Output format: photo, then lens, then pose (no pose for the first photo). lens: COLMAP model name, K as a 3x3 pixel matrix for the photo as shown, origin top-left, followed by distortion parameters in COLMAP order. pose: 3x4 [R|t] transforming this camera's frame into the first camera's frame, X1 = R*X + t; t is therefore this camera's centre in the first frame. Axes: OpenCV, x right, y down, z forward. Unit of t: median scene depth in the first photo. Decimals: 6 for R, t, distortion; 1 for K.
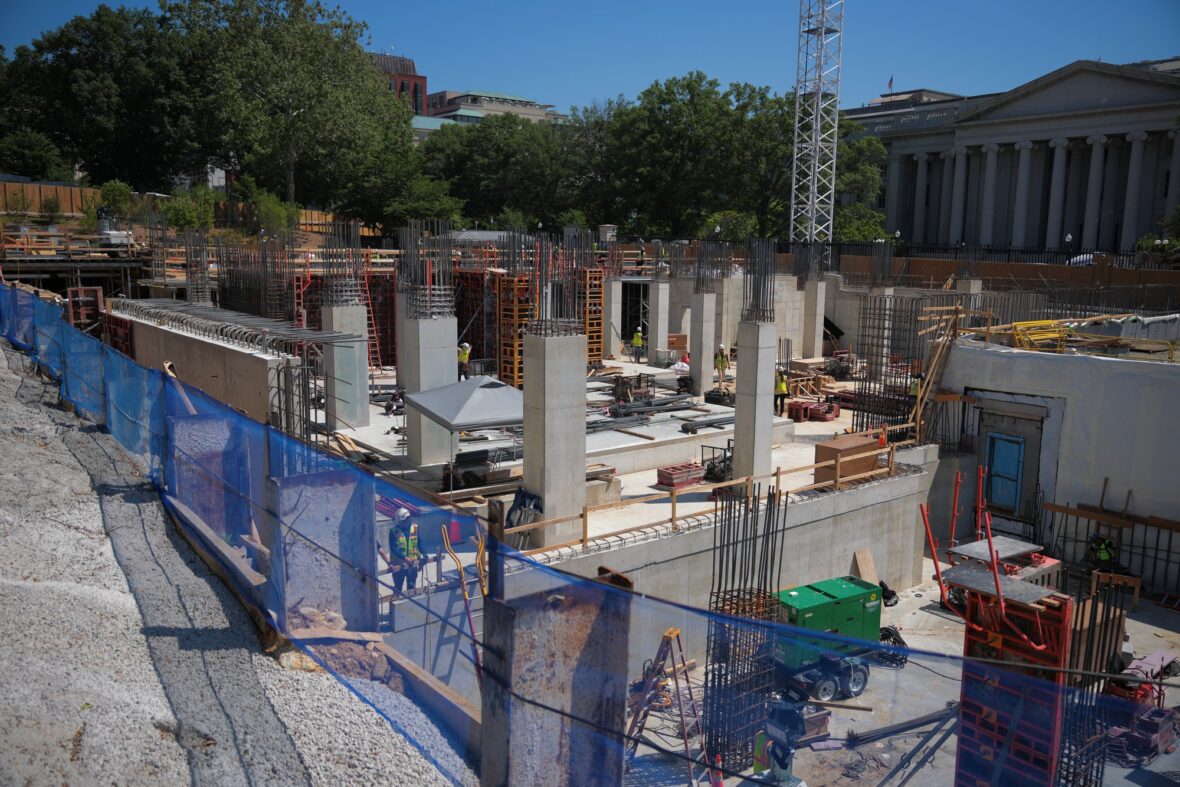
lens RADIAL K [[924.4, 0, 589.4], [0, 924.4, 392.3], [0, 0, 1]] dist [-0.002277, 0.001017]
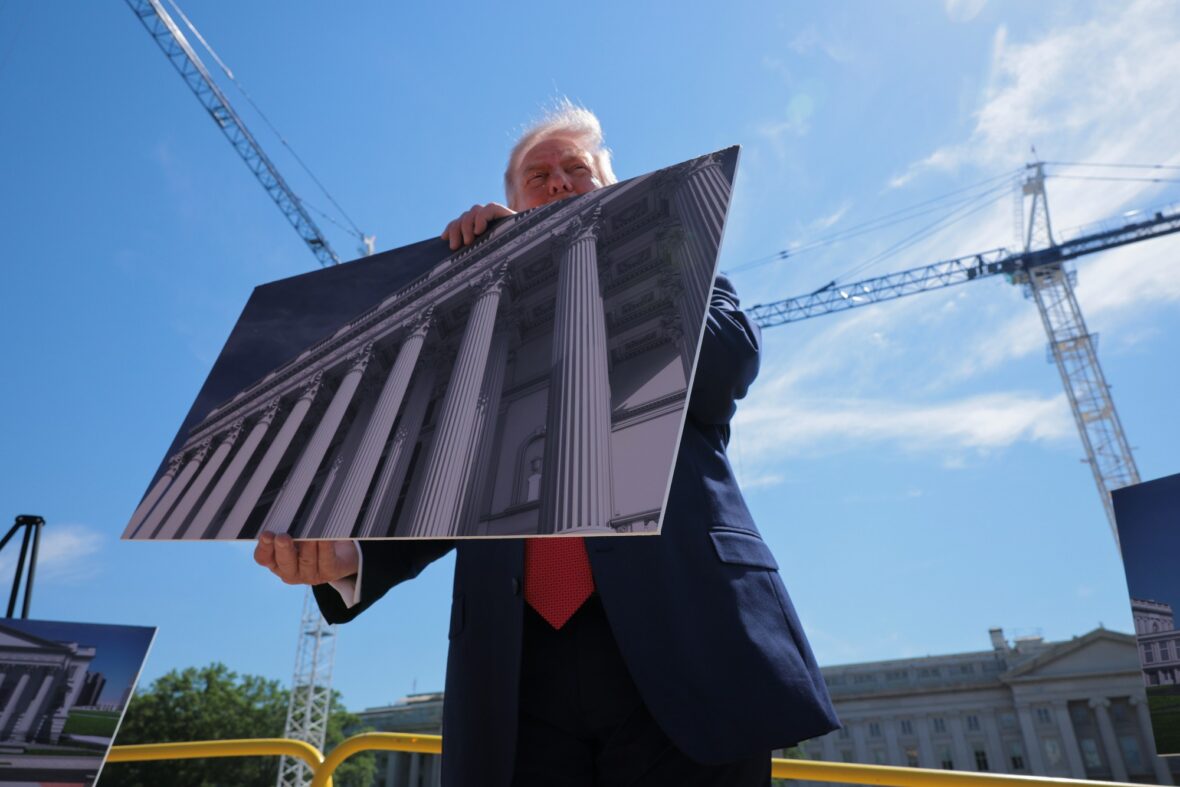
lens RADIAL K [[845.9, 0, 588.5], [0, 845.9, 379.6], [0, 0, 1]] dist [0.007000, -0.006106]
pose [[0.893950, 0.196721, 0.402685, 0.055931], [0.095376, 0.794424, -0.599828, 0.038029], [-0.437901, 0.574622, 0.691413, -0.099565]]
